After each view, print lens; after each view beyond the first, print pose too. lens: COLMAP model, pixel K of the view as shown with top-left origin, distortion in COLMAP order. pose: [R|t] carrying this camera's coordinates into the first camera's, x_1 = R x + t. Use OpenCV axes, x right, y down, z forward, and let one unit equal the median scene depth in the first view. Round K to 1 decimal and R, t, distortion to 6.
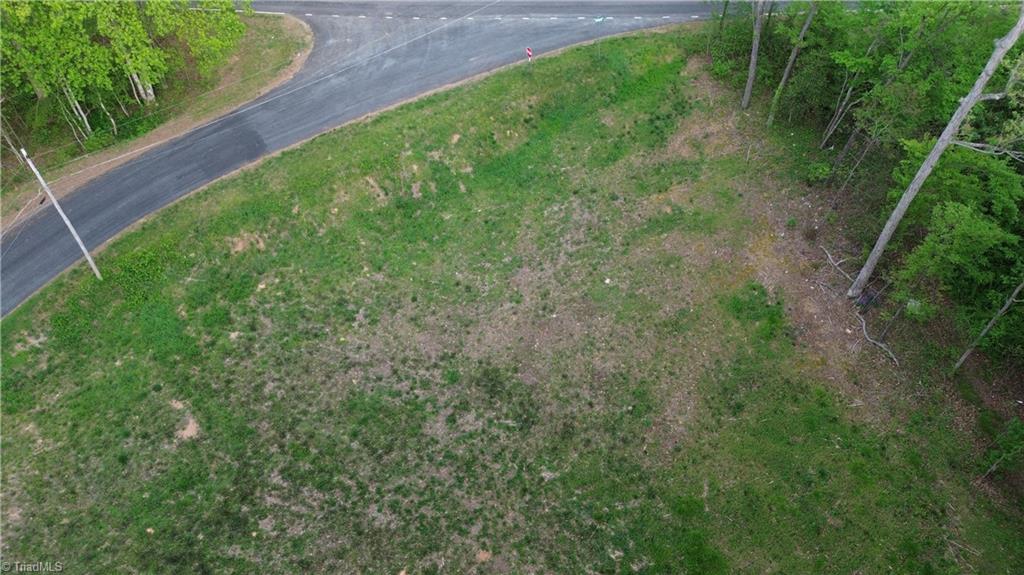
lens RADIAL K [[729.0, 0, 512.0], [0, 729.0, 287.5], [0, 0, 1]] dist [0.073729, -0.076101]
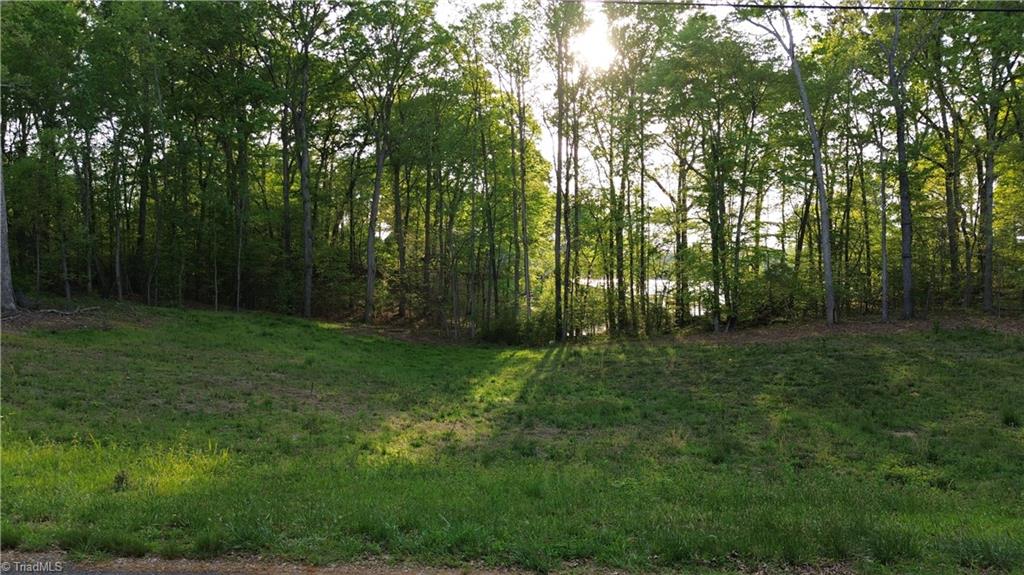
lens RADIAL K [[740.0, 0, 512.0], [0, 740.0, 287.5], [0, 0, 1]] dist [0.076809, -0.081669]
pose [[-0.863519, -0.003042, 0.504307, -0.410597], [0.381177, 0.650821, 0.656610, -0.314579], [-0.330211, 0.759225, -0.560837, 1.168323]]
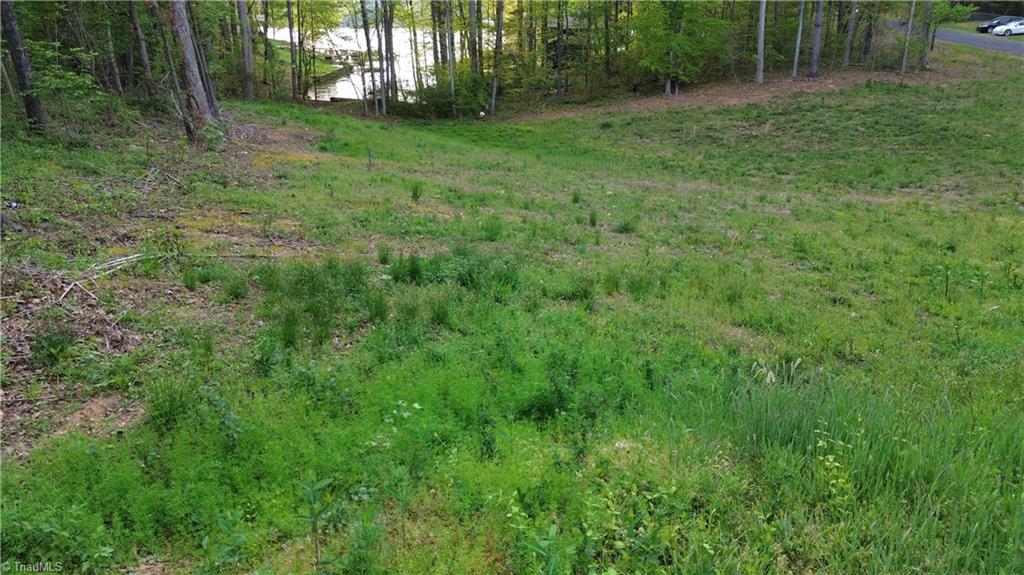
lens RADIAL K [[725.9, 0, 512.0], [0, 725.9, 287.5], [0, 0, 1]] dist [0.070839, -0.068587]
pose [[-0.998000, 0.028799, -0.056269, 0.232313], [-0.041971, 0.363716, 0.930564, -0.465624], [0.047266, 0.931065, -0.361780, 1.247029]]
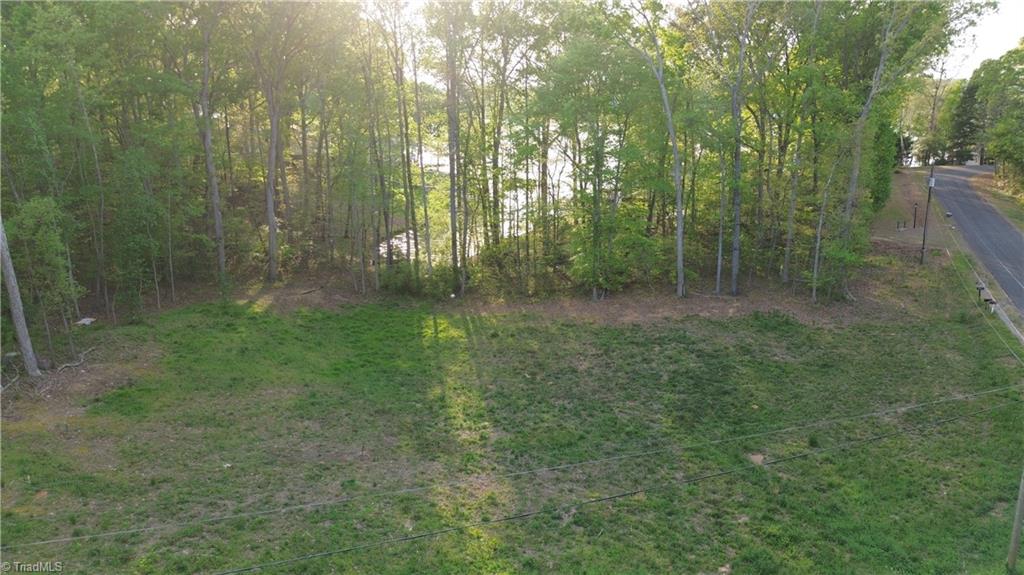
lens RADIAL K [[740.0, 0, 512.0], [0, 740.0, 287.5], [0, 0, 1]] dist [0.076809, -0.081669]
pose [[-0.963430, -0.060480, 0.261046, -0.327432], [0.203749, 0.467387, 0.860253, -0.676874], [-0.174038, 0.881982, -0.437972, 1.119922]]
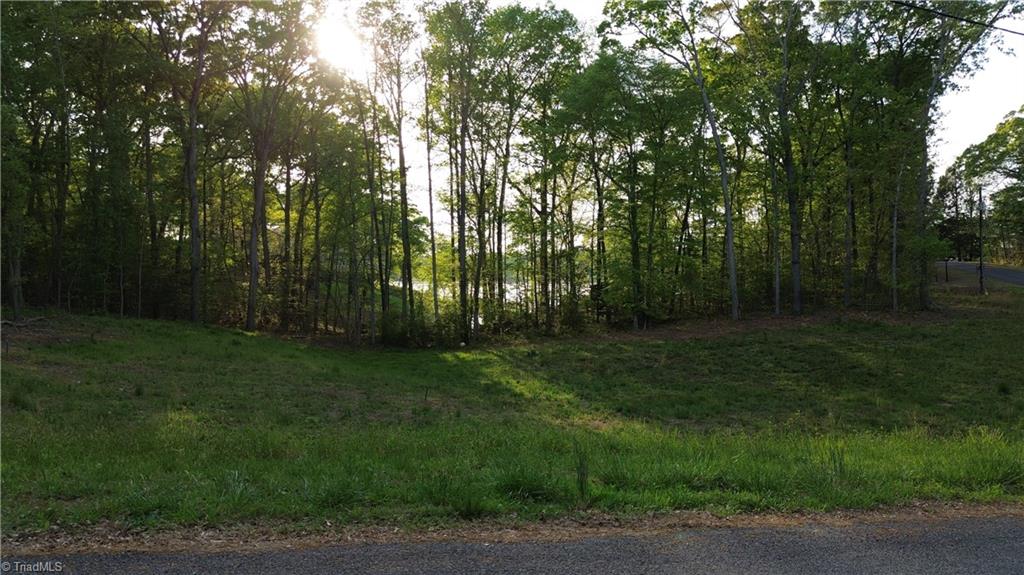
lens RADIAL K [[740.0, 0, 512.0], [0, 740.0, 287.5], [0, 0, 1]] dist [0.076809, -0.081669]
pose [[-0.980871, 0.003030, 0.194636, -0.152202], [0.149686, 0.650955, 0.744212, -0.413117], [-0.124444, 0.759110, -0.638956, 1.250566]]
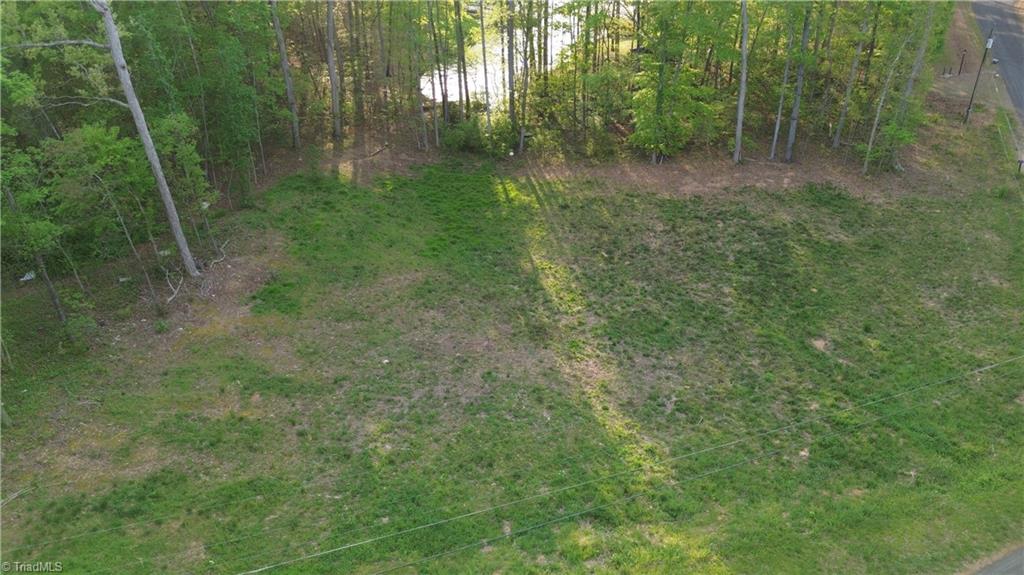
lens RADIAL K [[729.0, 0, 512.0], [0, 729.0, 287.5], [0, 0, 1]] dist [0.073729, -0.076101]
pose [[-0.965452, -0.123941, 0.229219, -0.208180], [0.201446, 0.202995, 0.958234, -0.842861], [-0.165295, 0.971304, -0.171015, 1.037891]]
